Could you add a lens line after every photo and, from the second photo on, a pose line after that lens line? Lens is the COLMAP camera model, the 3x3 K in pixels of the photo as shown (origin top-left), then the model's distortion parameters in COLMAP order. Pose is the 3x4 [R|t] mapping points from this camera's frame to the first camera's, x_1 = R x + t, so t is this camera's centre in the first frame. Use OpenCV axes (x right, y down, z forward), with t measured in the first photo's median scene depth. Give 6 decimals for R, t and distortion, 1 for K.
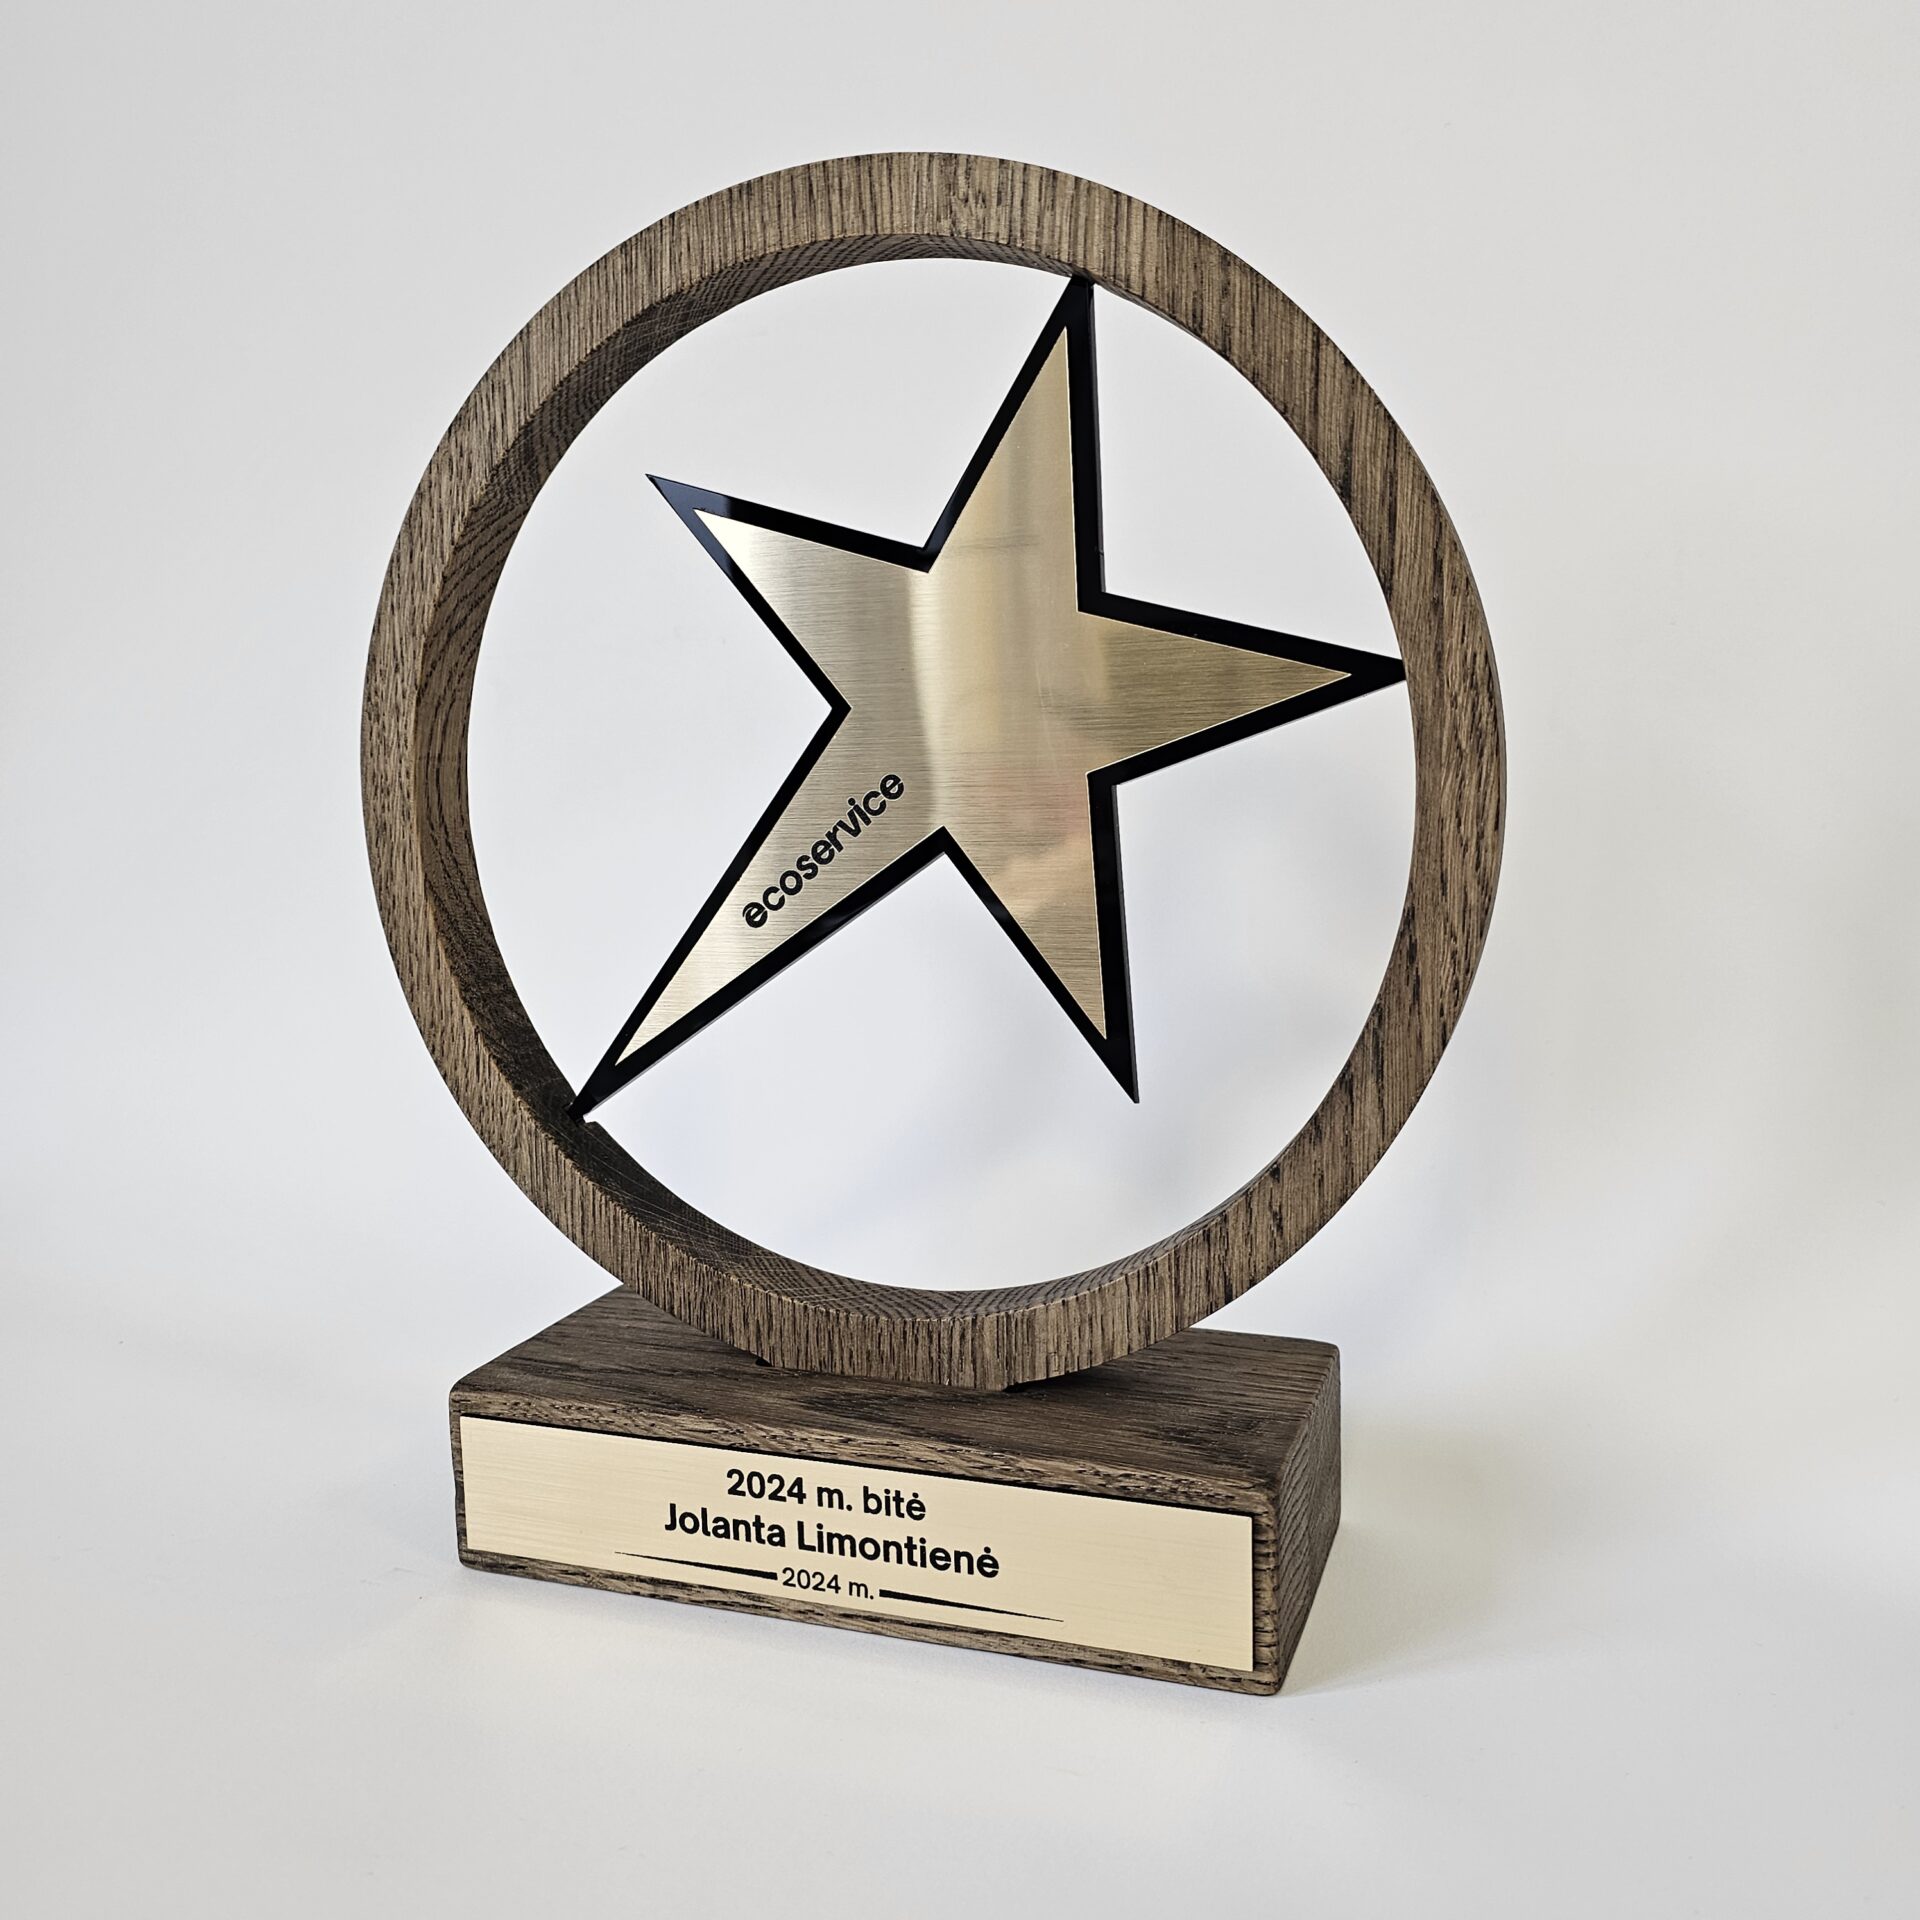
lens RADIAL K [[1770.1, 0, 969.2], [0, 1770.1, 951.3], [0, 0, 1]] dist [0.053129, -0.109489]
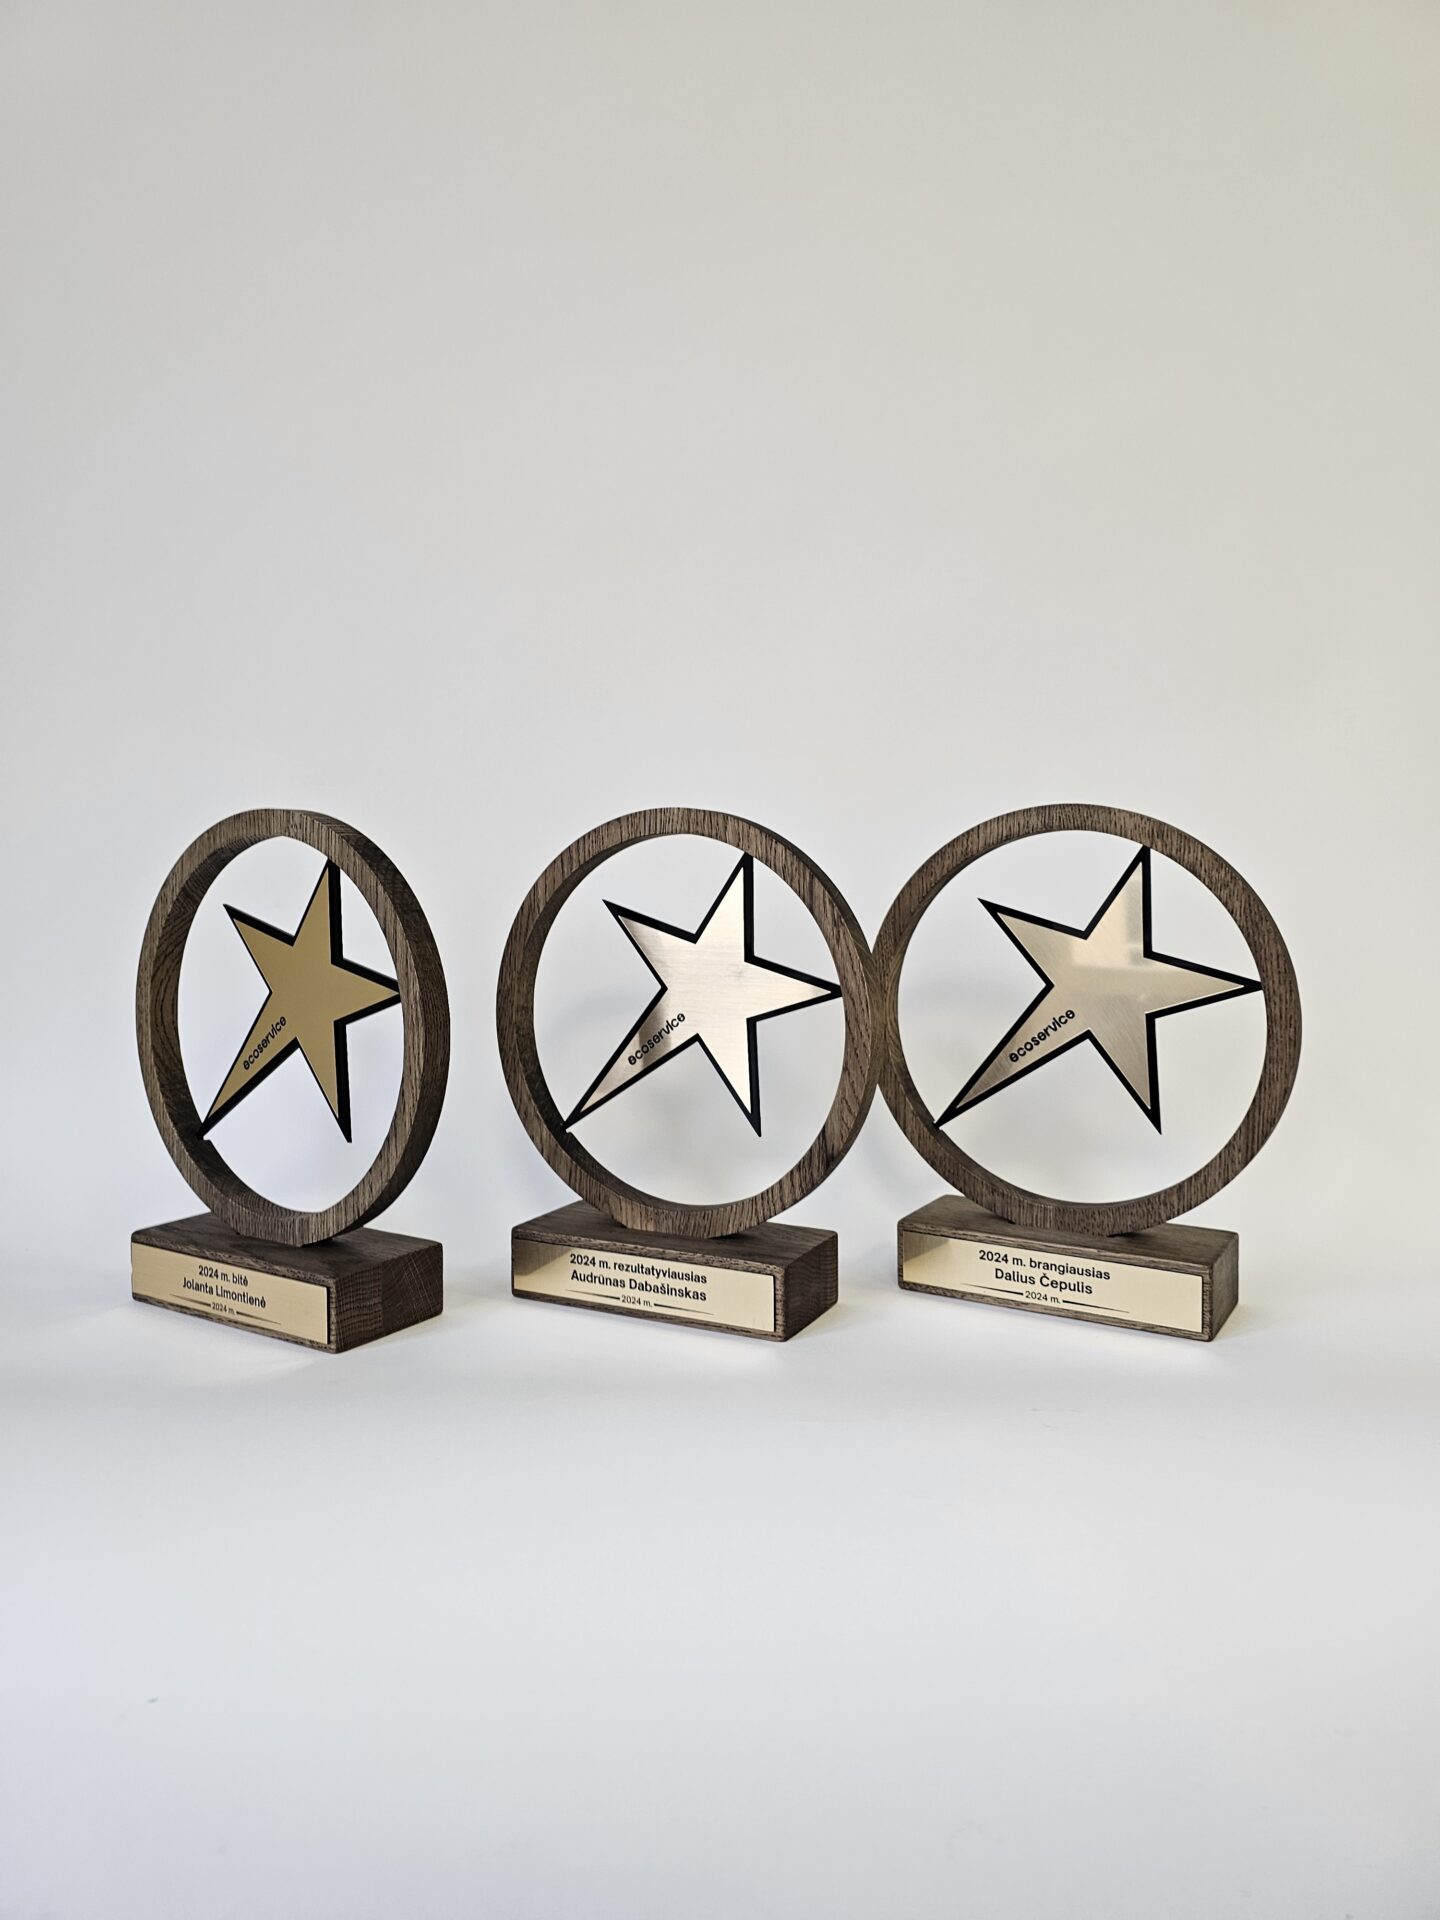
lens RADIAL K [[1340.7, 0, 712.1], [0, 1340.7, 913.0], [0, 0, 1]] dist [0.042219, -0.007801]
pose [[0.971677, 0.022189, -0.235270, 1.149204], [-0.044167, 0.995091, -0.088562, -0.109930], [0.232150, 0.096445, 0.967887, -0.938733]]
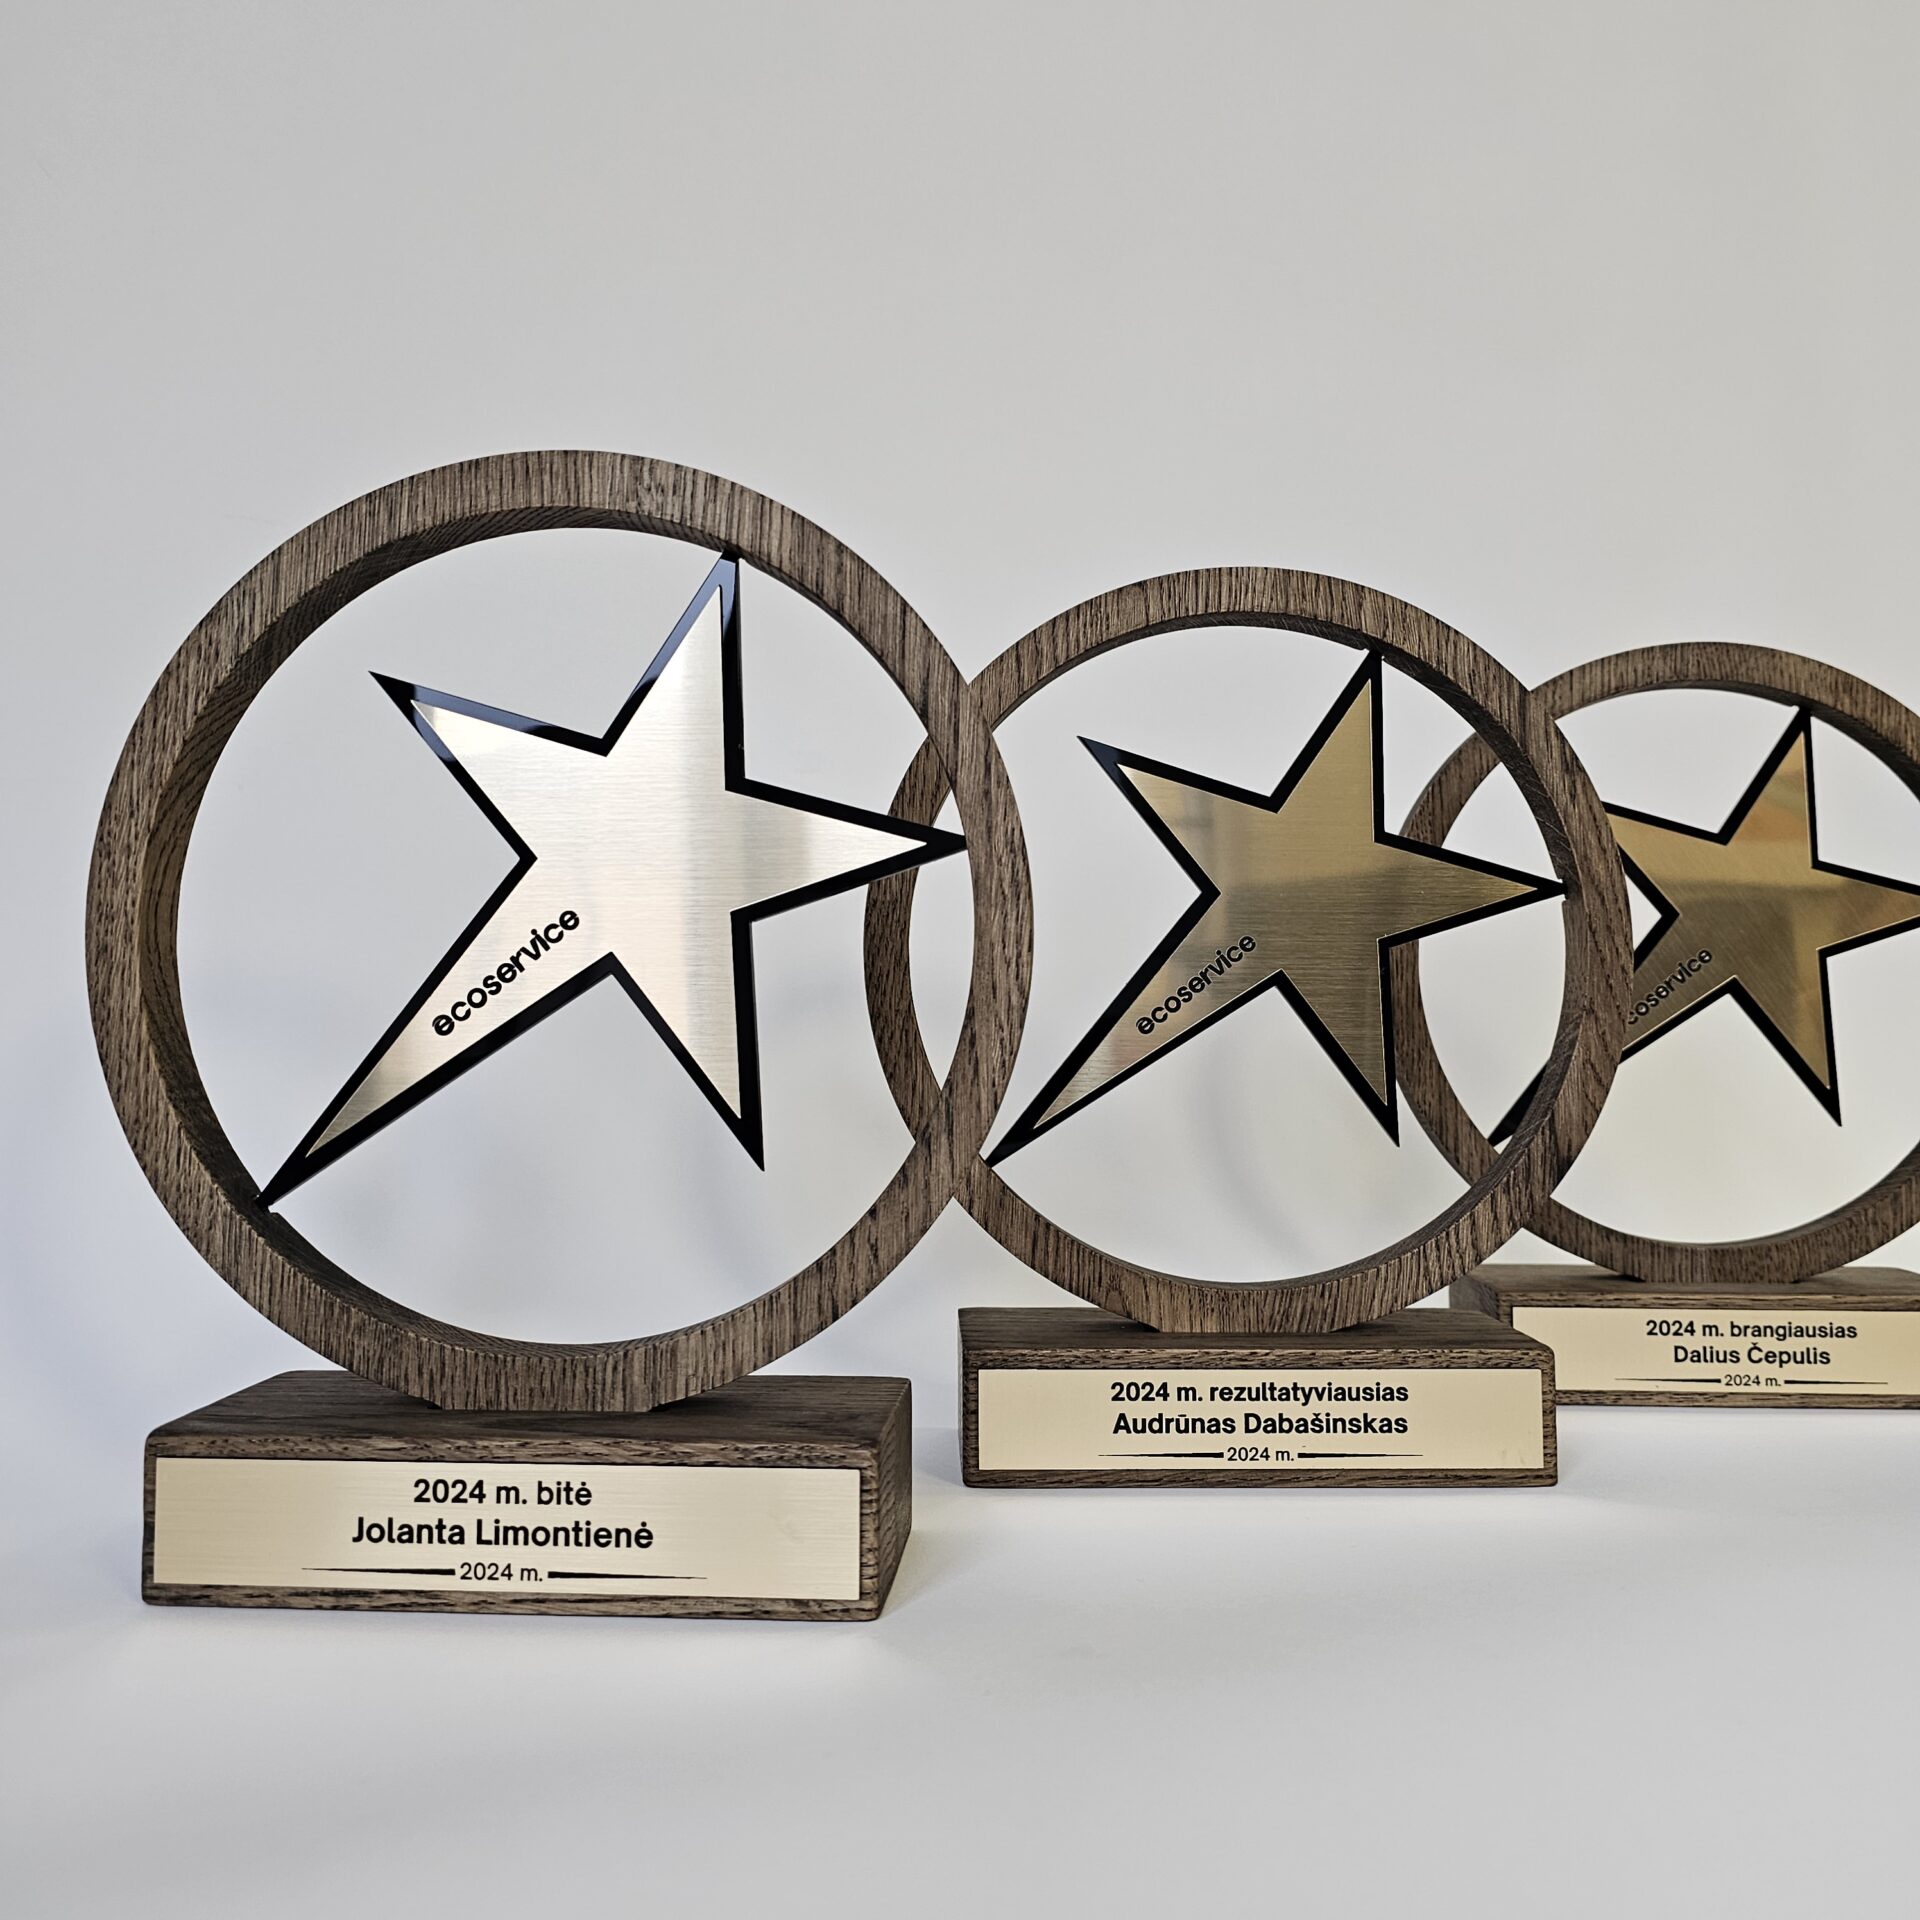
lens RADIAL K [[1764.2, 0, 948.6], [0, 1764.2, 931.0], [0, 0, 1]] dist [0.062555, -0.129727]
pose [[0.963923, 0.038305, 0.263412, -0.119780], [0.009971, 0.983701, -0.179537, 0.149429], [-0.265995, 0.175687, 0.947829, -0.274581]]
